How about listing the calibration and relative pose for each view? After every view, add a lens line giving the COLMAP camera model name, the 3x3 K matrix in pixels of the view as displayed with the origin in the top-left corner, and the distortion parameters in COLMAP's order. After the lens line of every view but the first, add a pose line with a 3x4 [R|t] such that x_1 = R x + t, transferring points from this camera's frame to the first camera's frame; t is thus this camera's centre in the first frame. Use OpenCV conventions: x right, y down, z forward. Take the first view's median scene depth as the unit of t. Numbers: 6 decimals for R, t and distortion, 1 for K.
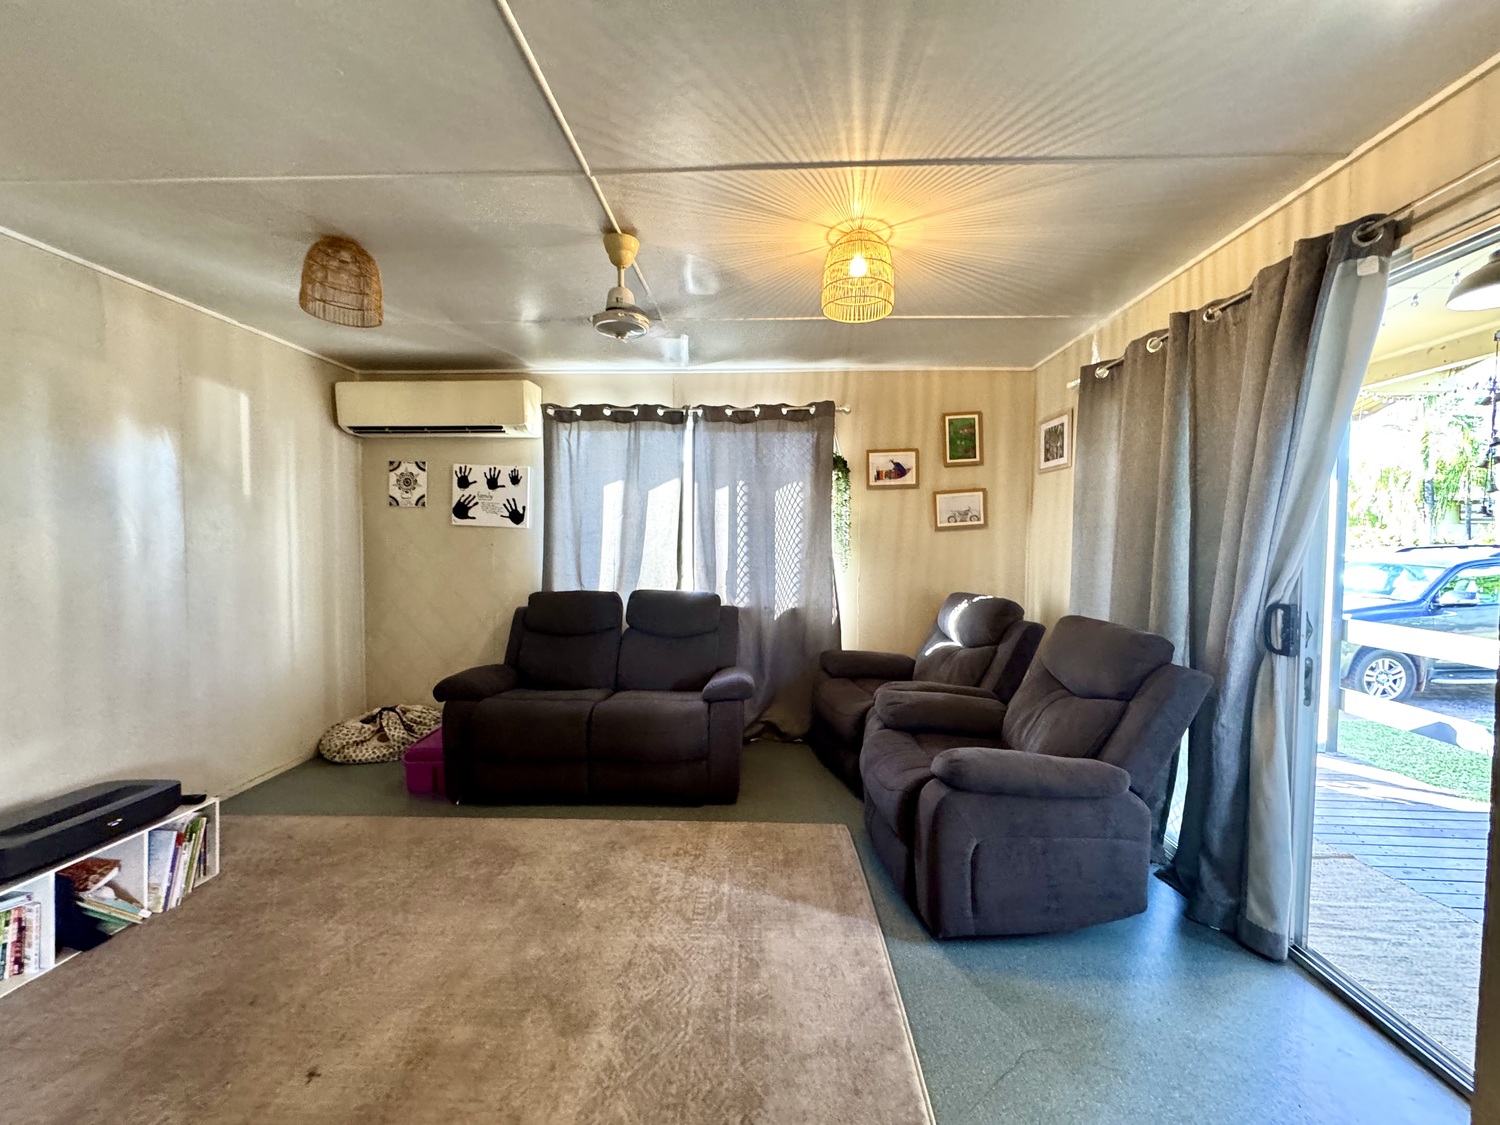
lens RADIAL K [[598.1, 0, 751.0], [0, 598.1, 562.9], [0, 0, 1]] dist [-0.002501, -0.000177]
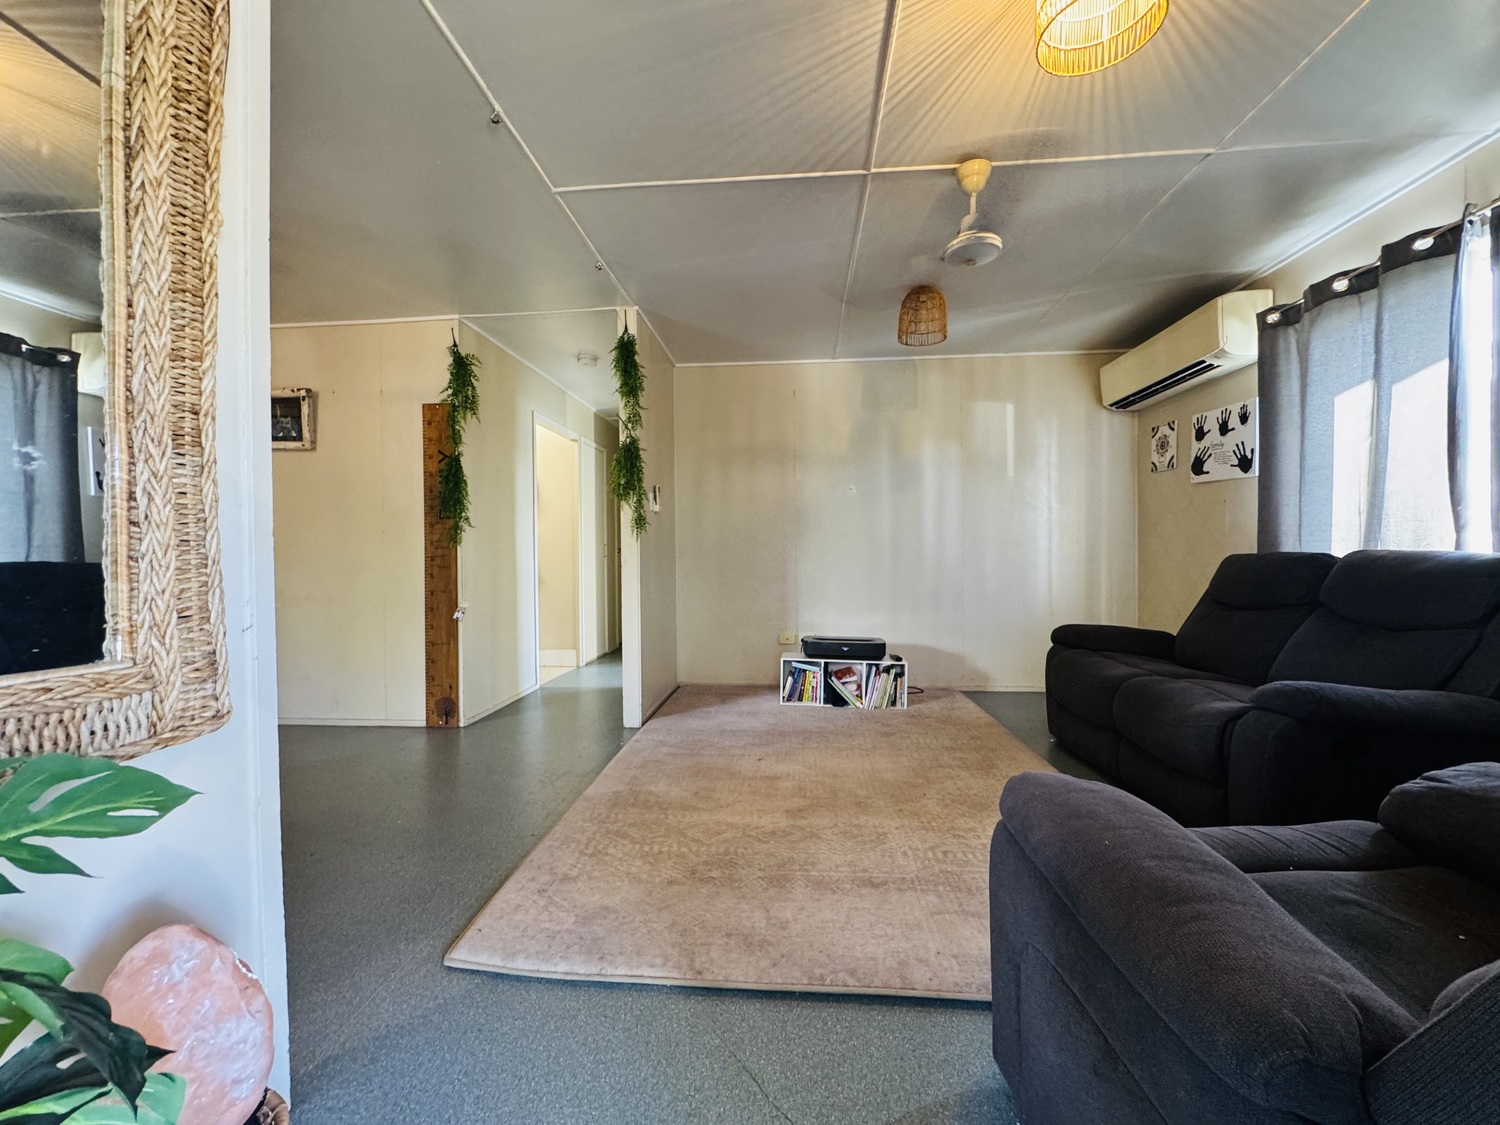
lens RADIAL K [[598.1, 0, 752.3], [0, 598.1, 560.0], [0, 0, 1]] dist [-0.002501, -0.000177]
pose [[-0.040908, 0.007460, -0.999135, 0.451475], [-0.033559, 0.999398, 0.008836, 0.069643], [0.998599, 0.033891, -0.040633, 0.382851]]
